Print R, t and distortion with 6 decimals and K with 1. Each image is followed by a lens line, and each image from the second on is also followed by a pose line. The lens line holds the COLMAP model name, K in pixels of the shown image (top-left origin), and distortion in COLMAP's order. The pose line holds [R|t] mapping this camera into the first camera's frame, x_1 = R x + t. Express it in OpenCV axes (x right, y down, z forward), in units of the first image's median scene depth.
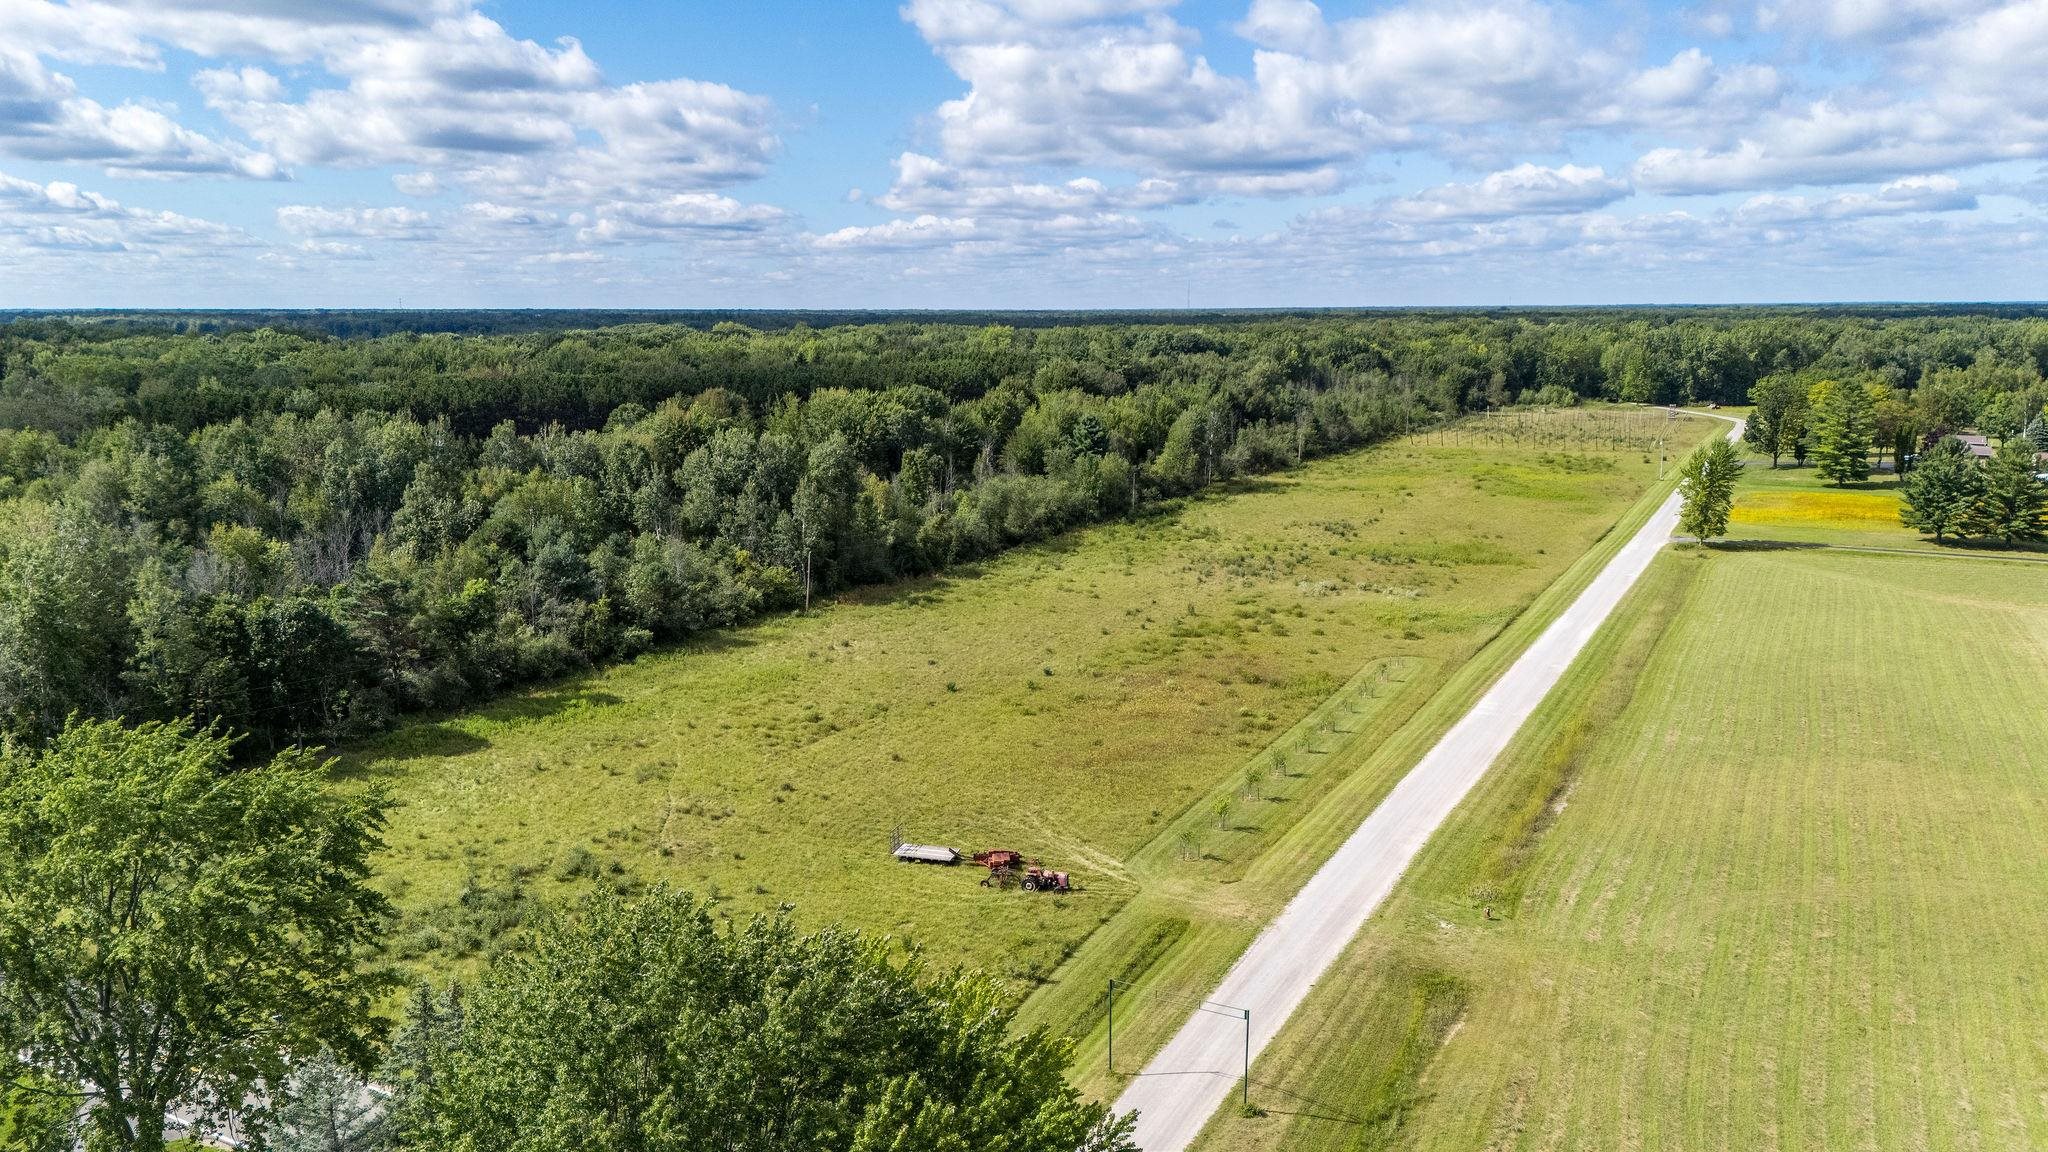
lens RADIAL K [[1502.8, 0, 1019.4], [0, 1502.8, 585.3], [0, 0, 1]] dist [0.057102, -0.046544]
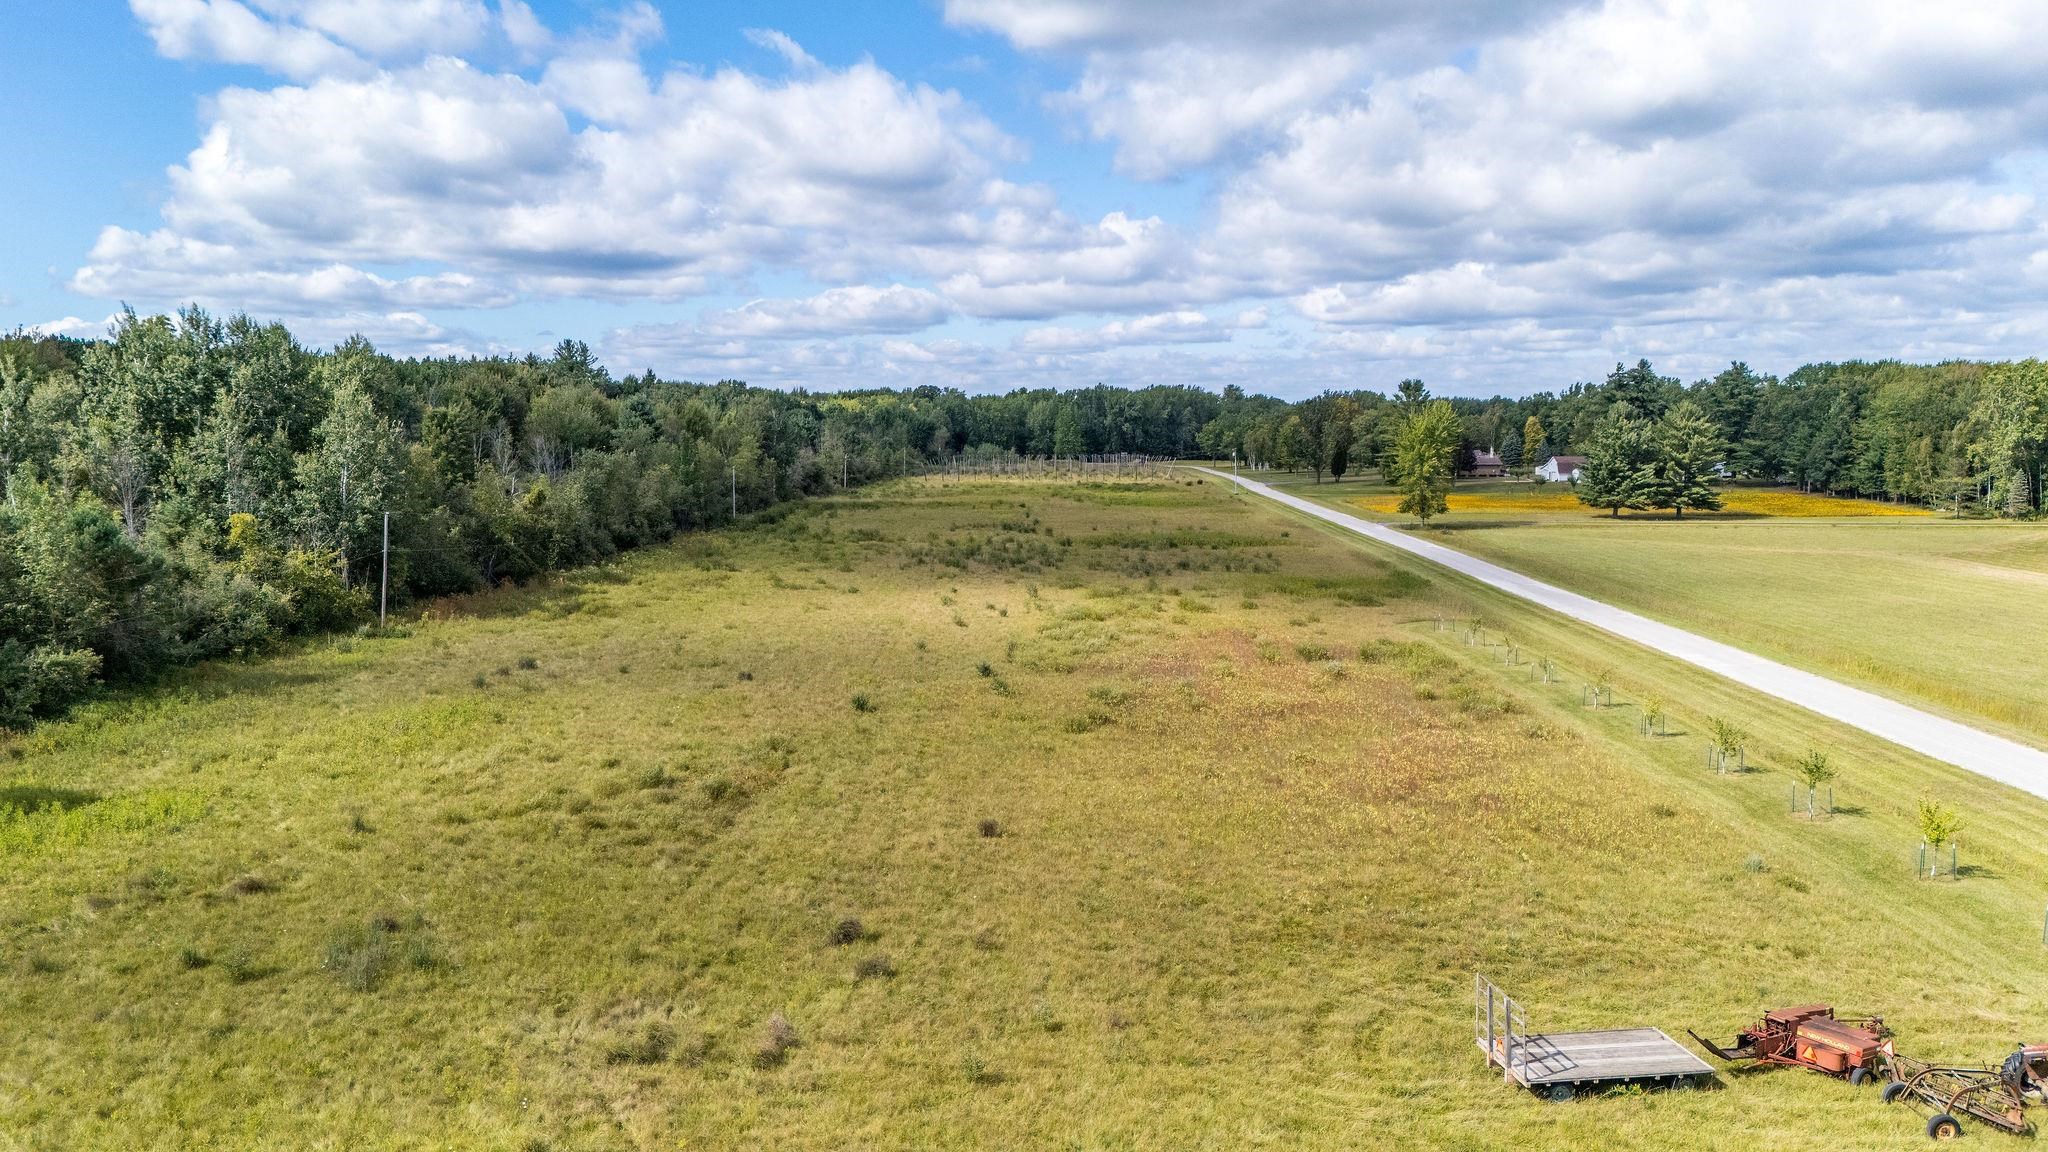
lens RADIAL K [[1502.8, 0, 1019.4], [0, 1502.8, 585.3], [0, 0, 1]] dist [0.057102, -0.046544]
pose [[0.898000, -0.043181, 0.437872, -0.178849], [0.076122, 0.995413, -0.057948, 0.051722], [-0.433361, 0.085369, 0.897168, 0.443157]]
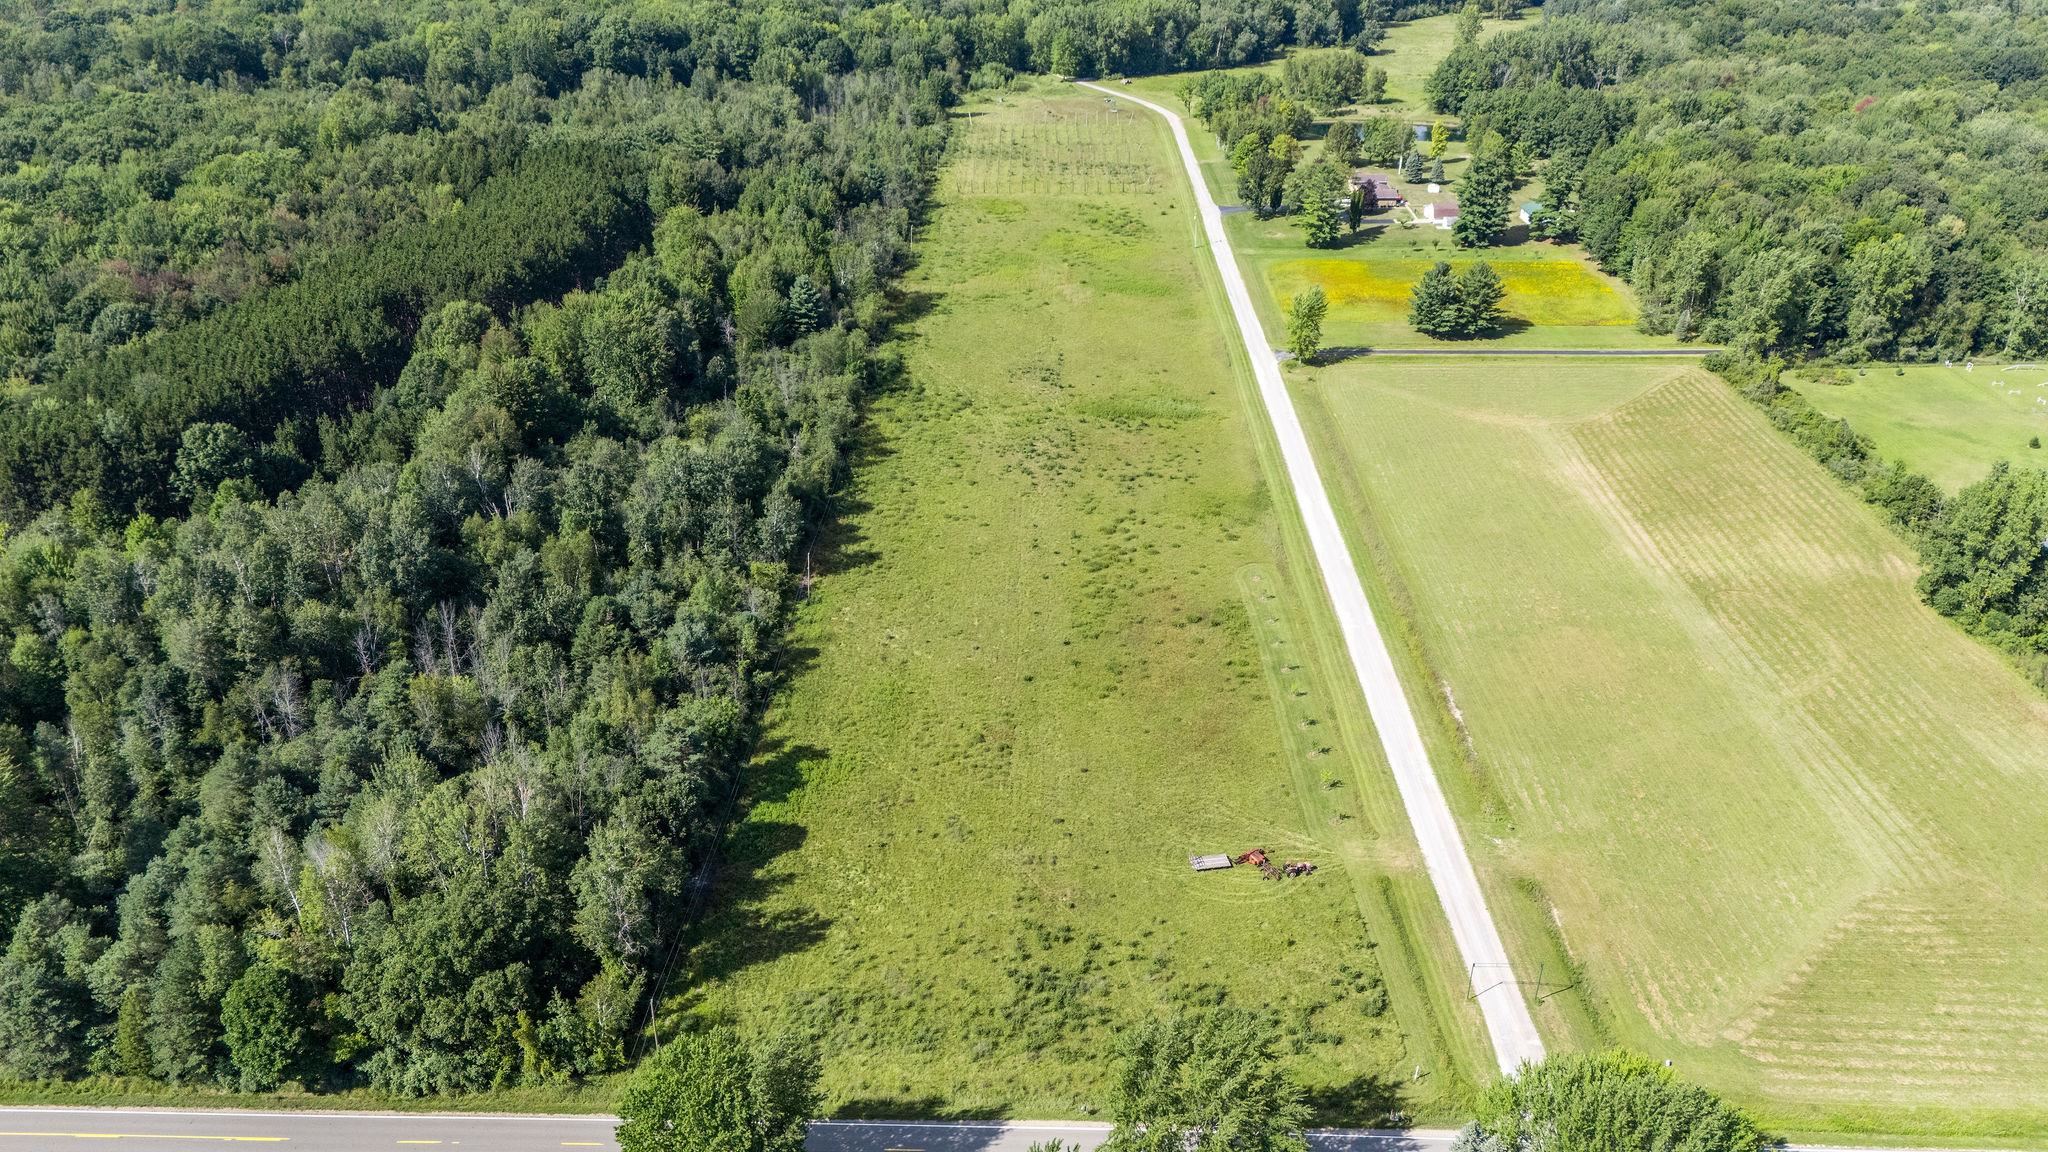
lens RADIAL K [[1502.8, 0, 1019.4], [0, 1502.8, 585.3], [0, 0, 1]] dist [0.057102, -0.046544]
pose [[0.890605, -0.210589, 0.403082, -0.502707], [0.081546, 0.945910, 0.314013, -0.383285], [-0.447407, -0.246792, 0.859605, -0.156447]]
